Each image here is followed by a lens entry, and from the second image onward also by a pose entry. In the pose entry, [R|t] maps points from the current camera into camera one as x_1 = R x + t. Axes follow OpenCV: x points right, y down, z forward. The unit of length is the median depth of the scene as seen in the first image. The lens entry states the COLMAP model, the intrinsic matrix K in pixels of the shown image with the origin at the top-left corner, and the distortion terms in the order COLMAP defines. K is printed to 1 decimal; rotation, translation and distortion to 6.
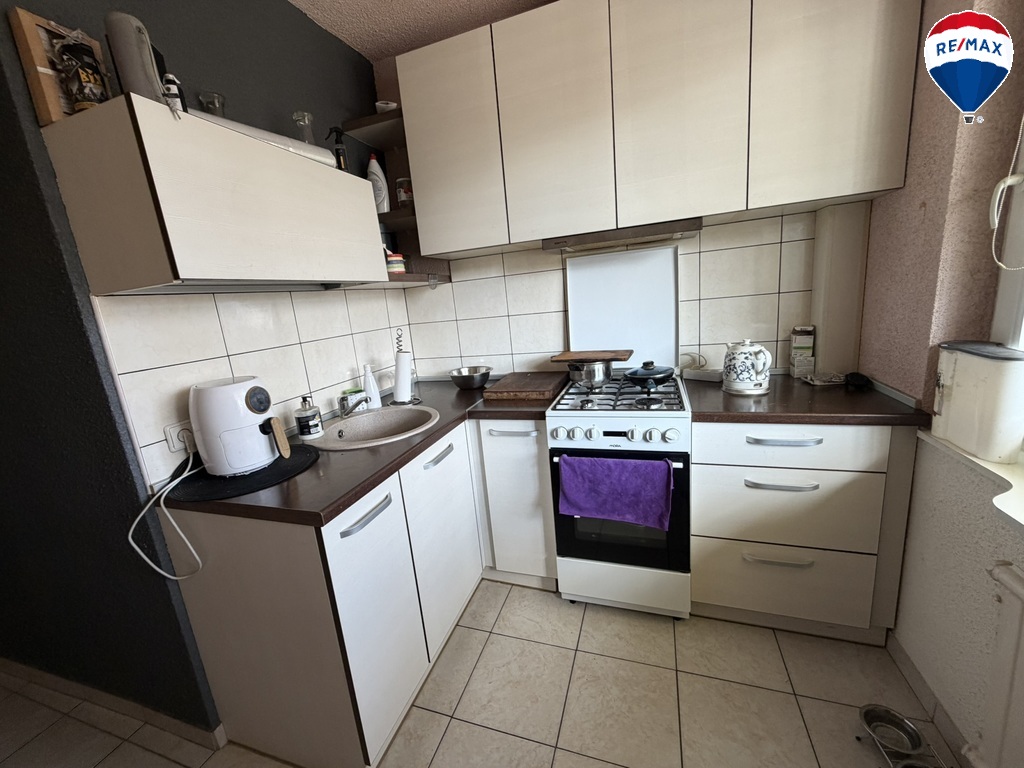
lens RADIAL K [[406.4, 0, 508.0], [0, 406.4, 383.7], [0, 0, 1]] dist [0.001453, -0.000171]
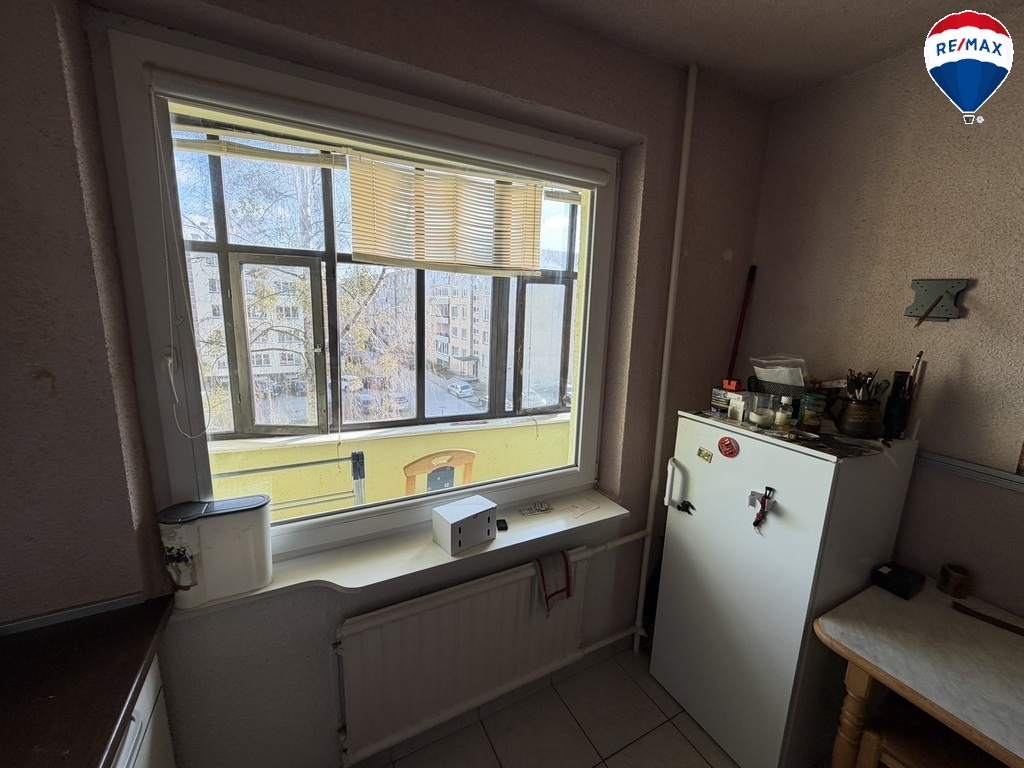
lens RADIAL K [[406.4, 0, 510.0], [0, 406.4, 381.6], [0, 0, 1]] dist [0.001453, -0.000171]
pose [[-0.722978, -0.055404, 0.688646, -0.088914], [0.187544, 0.943611, 0.272811, -0.371975], [-0.664929, 0.326388, -0.671819, 0.735691]]
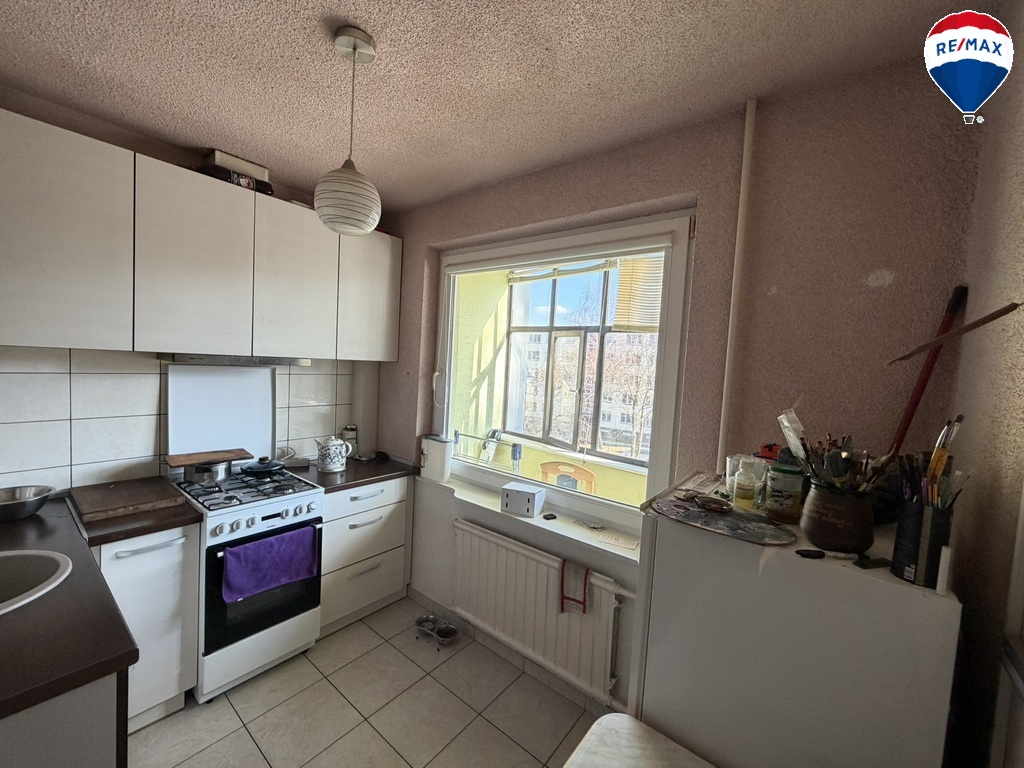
lens RADIAL K [[406.4, 0, 509.4], [0, 406.4, 382.7], [0, 0, 1]] dist [0.001453, -0.000171]
pose [[0.323938, 0.064747, 0.943860, -0.712056], [0.117554, 0.987169, -0.108063, -0.065629], [-0.938747, 0.145960, 0.312171, -0.166409]]
